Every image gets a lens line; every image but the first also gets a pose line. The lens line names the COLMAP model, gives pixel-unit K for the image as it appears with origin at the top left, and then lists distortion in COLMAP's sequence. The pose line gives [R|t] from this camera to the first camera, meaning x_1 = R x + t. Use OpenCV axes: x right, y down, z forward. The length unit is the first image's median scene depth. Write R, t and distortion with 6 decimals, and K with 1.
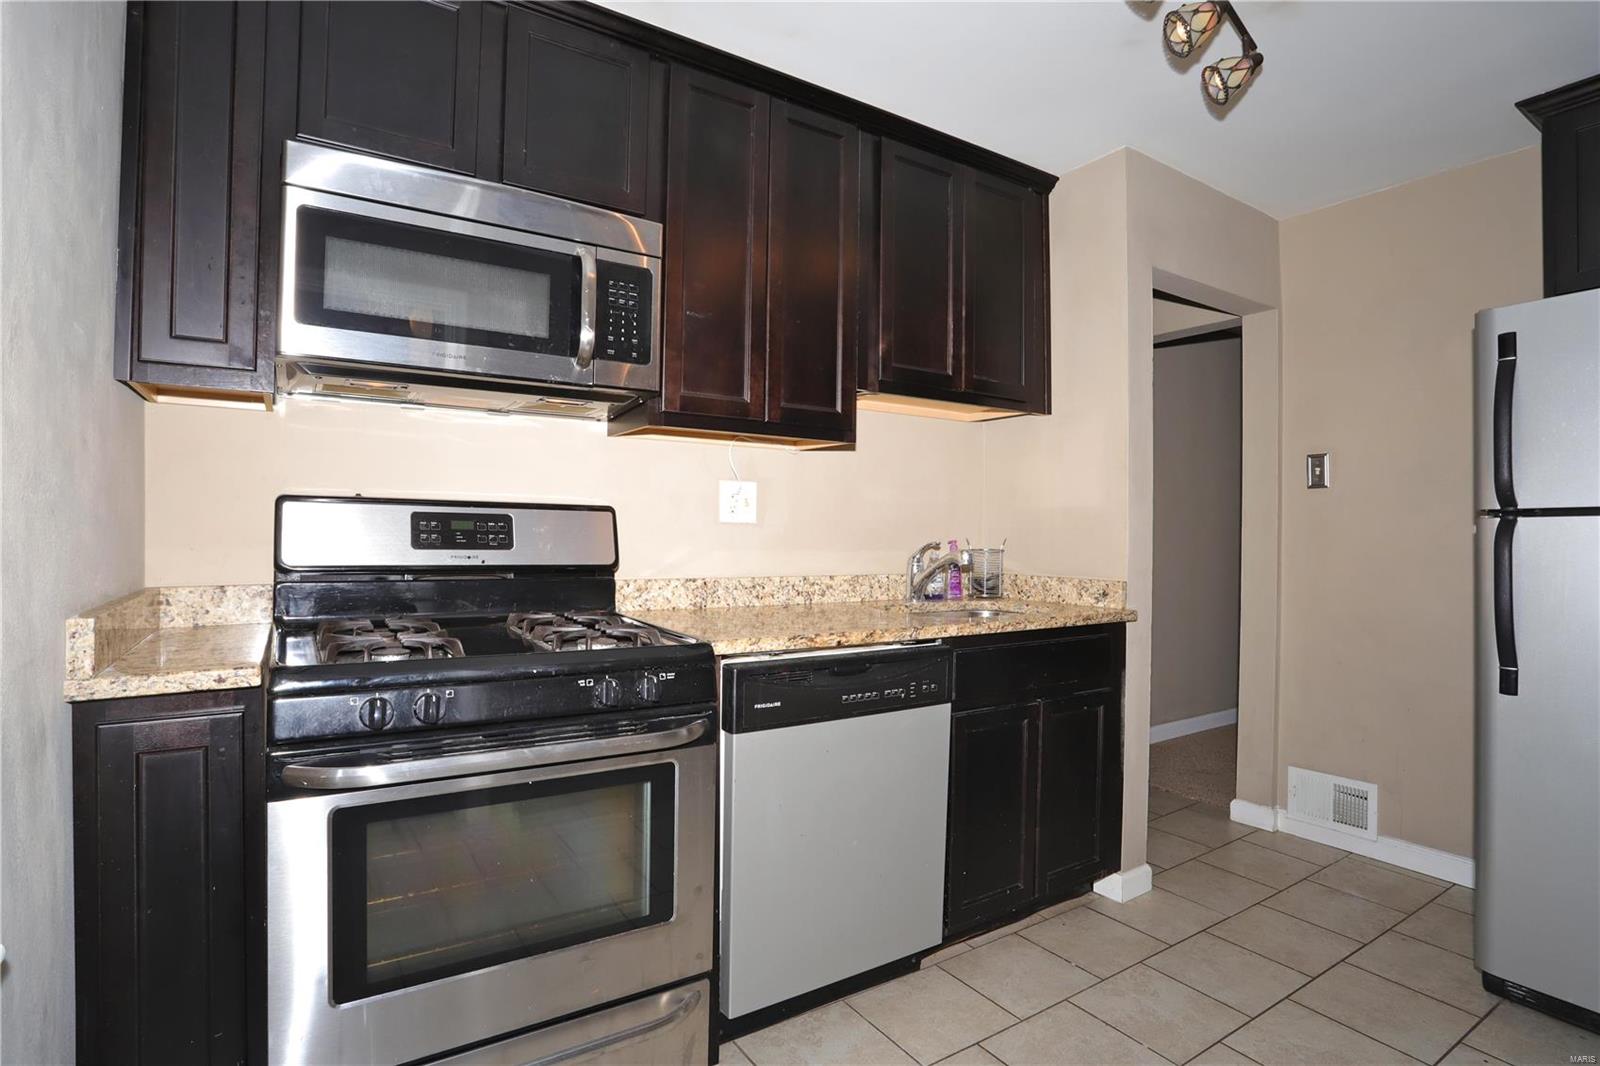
lens RADIAL K [[795.7, 0, 795.5], [0, 795.7, 535.8], [0, 0, 1]] dist [-0.028104, 0.002502]
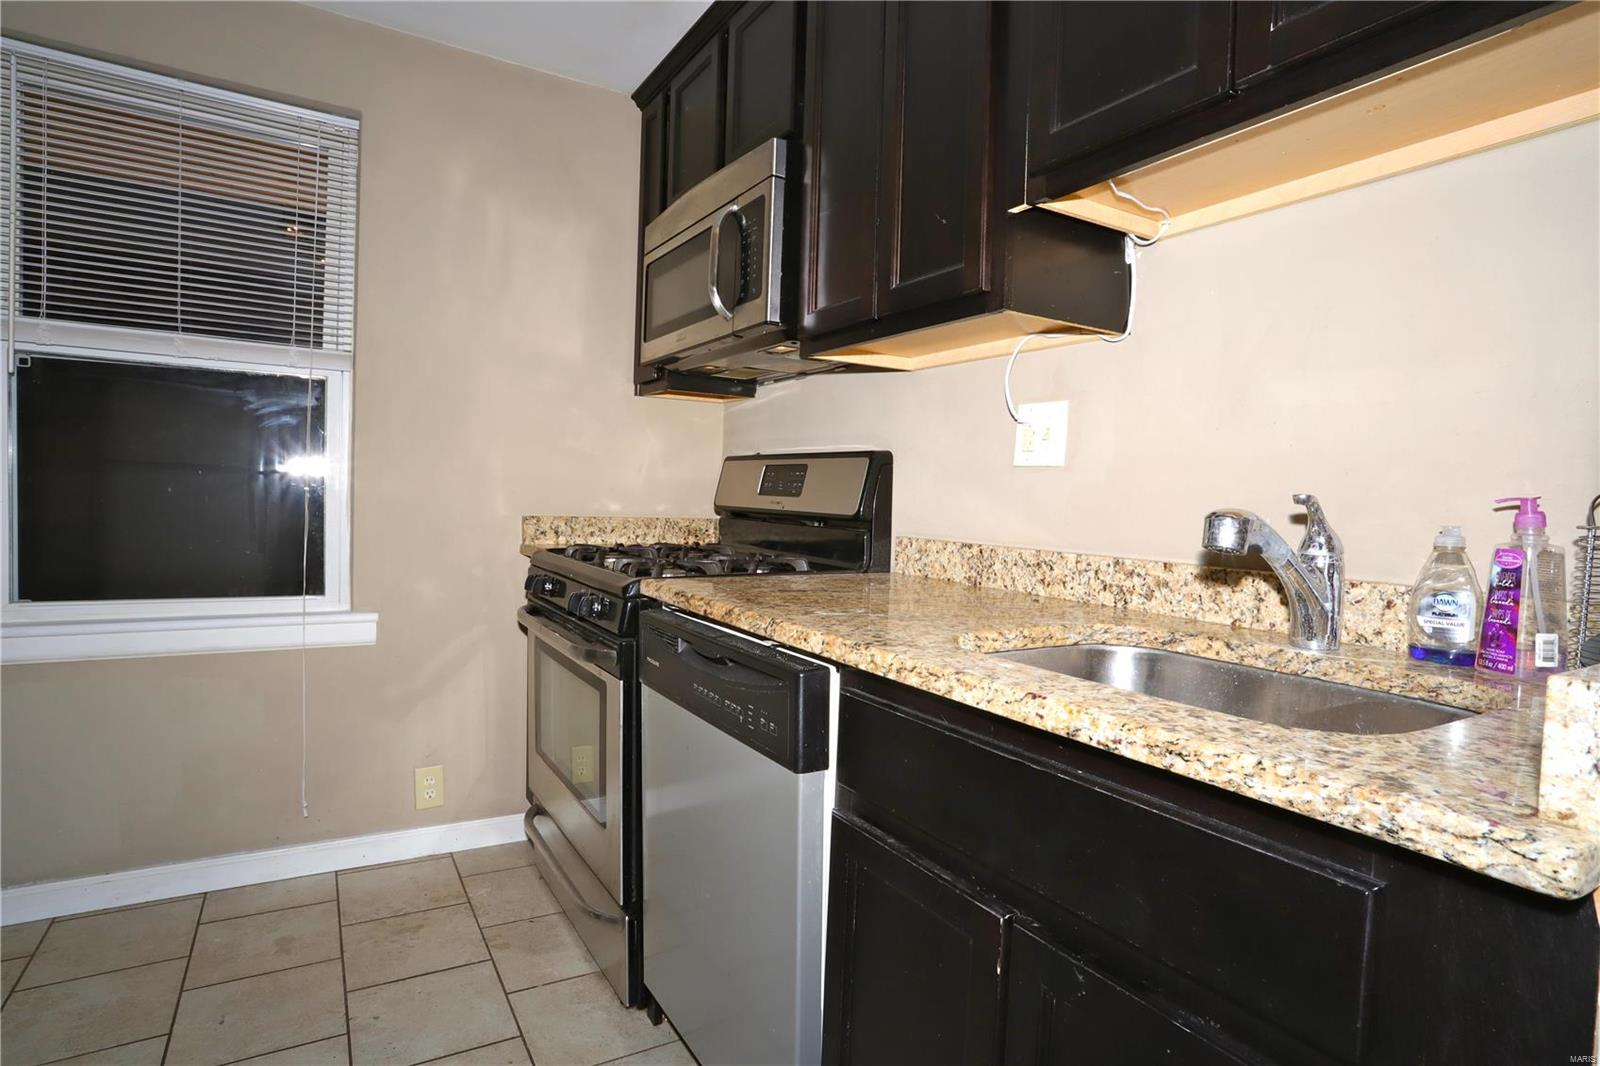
lens RADIAL K [[835.4, 0, 799.4], [0, 835.4, 531.6], [0, 0, 1]] dist [-0.000181, 0.000076]
pose [[-0.034215, 0.028592, -0.999005, 0.623872], [-0.033257, 0.999005, 0.029731, 0.023920], [0.998861, 0.034241, -0.033230, 0.833148]]
